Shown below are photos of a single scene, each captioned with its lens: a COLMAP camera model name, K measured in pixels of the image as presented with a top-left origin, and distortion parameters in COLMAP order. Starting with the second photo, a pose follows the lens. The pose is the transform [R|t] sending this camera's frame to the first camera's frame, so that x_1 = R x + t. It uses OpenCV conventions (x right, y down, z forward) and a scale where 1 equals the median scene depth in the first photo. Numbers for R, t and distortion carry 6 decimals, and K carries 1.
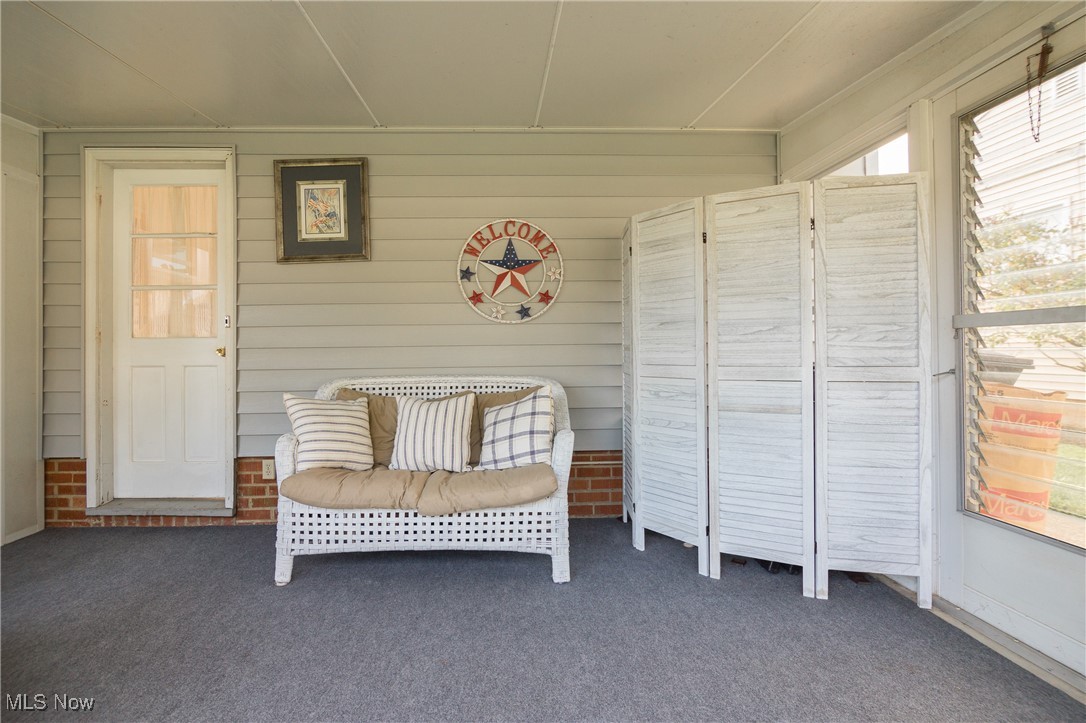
lens RADIAL K [[514.4, 0, 513.4], [0, 514.4, 349.0], [0, 0, 1]] dist [-0.010007, 0.000335]
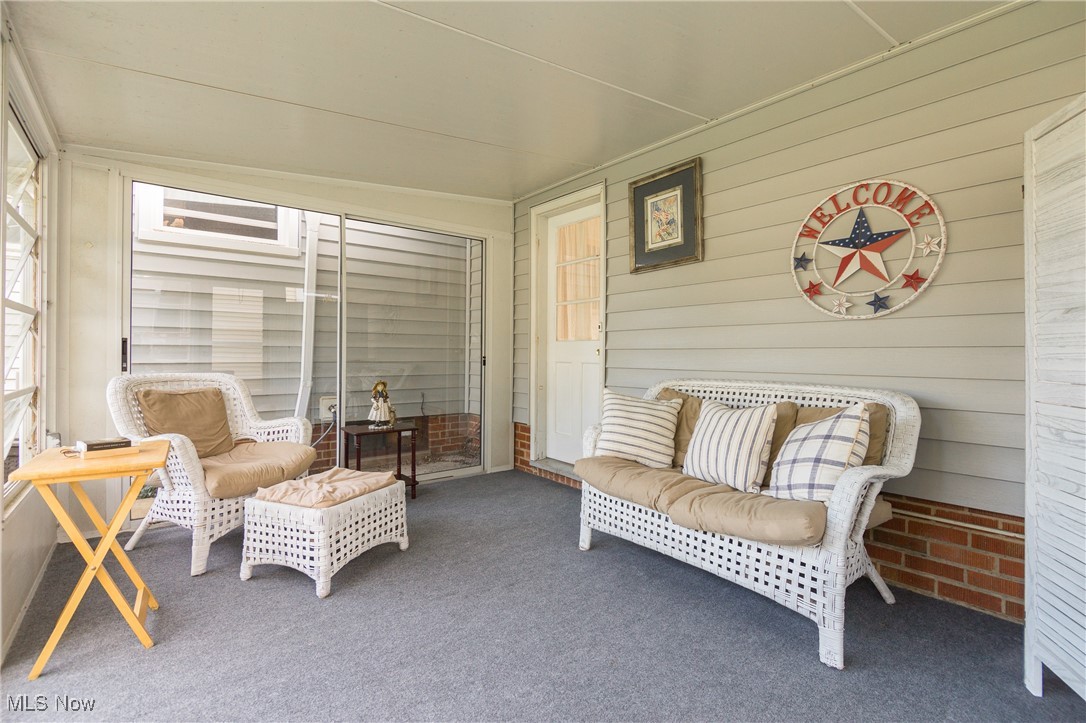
lens RADIAL K [[514.4, 0, 539.8], [0, 514.4, 353.9], [0, 0, 1]] dist [-0.010007, 0.000335]
pose [[0.588573, 0.013919, -0.808324, 0.341321], [-0.008897, 0.999903, 0.010740, -0.001879], [0.808395, 0.000871, 0.588639, 0.172597]]
